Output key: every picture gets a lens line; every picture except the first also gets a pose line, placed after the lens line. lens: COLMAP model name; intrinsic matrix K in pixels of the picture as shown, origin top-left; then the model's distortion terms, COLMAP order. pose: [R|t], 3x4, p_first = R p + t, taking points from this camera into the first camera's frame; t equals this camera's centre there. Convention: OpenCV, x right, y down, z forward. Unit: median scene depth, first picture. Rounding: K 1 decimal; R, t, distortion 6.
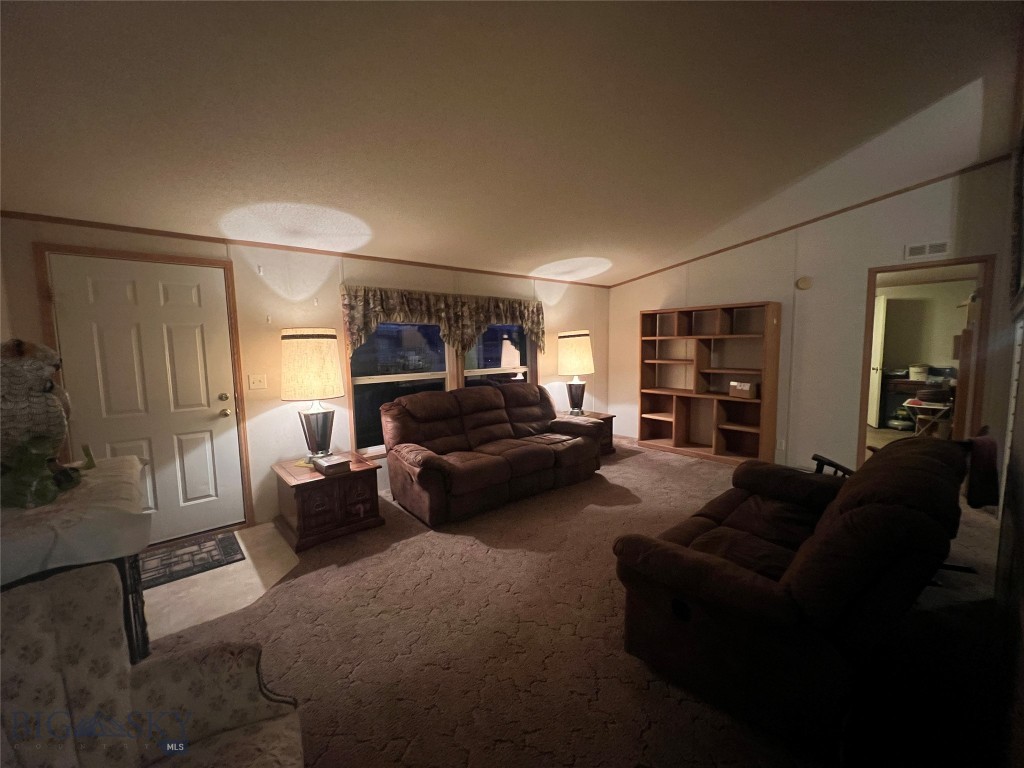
lens RADIAL K [[411.7, 0, 513.7], [0, 411.7, 380.9], [0, 0, 1]] dist [0.000090, -0.000171]
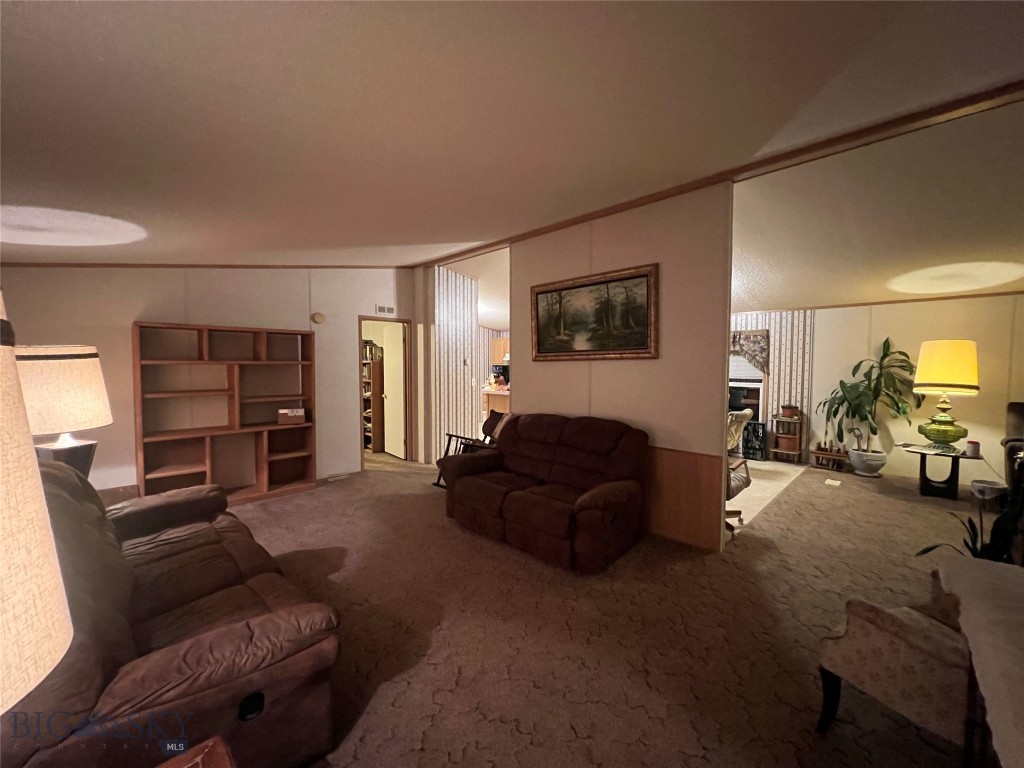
lens RADIAL K [[407.1, 0, 510.4], [0, 407.1, 380.2], [0, 0, 1]] dist [-0.009669, 0.000023]
pose [[-0.063157, -0.024495, 0.997703, -0.490824], [0.092260, 0.995275, 0.030275, -0.049566], [-0.993730, 0.093960, -0.060599, 0.565117]]
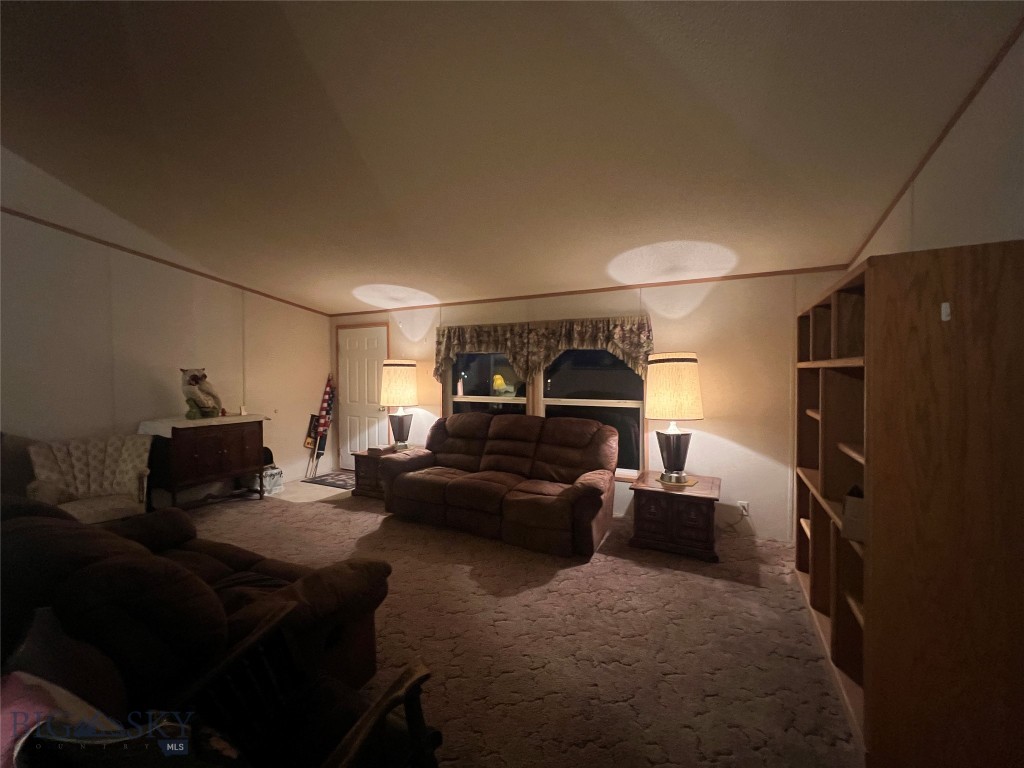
lens RADIAL K [[411.7, 0, 513.1], [0, 411.7, 387.4], [0, 0, 1]] dist [0.000090, -0.000171]
pose [[0.371712, 0.053626, -0.926798, 0.815995], [-0.087034, 0.995946, 0.022720, -0.073217], [0.924259, 0.072217, 0.374873, 0.622751]]
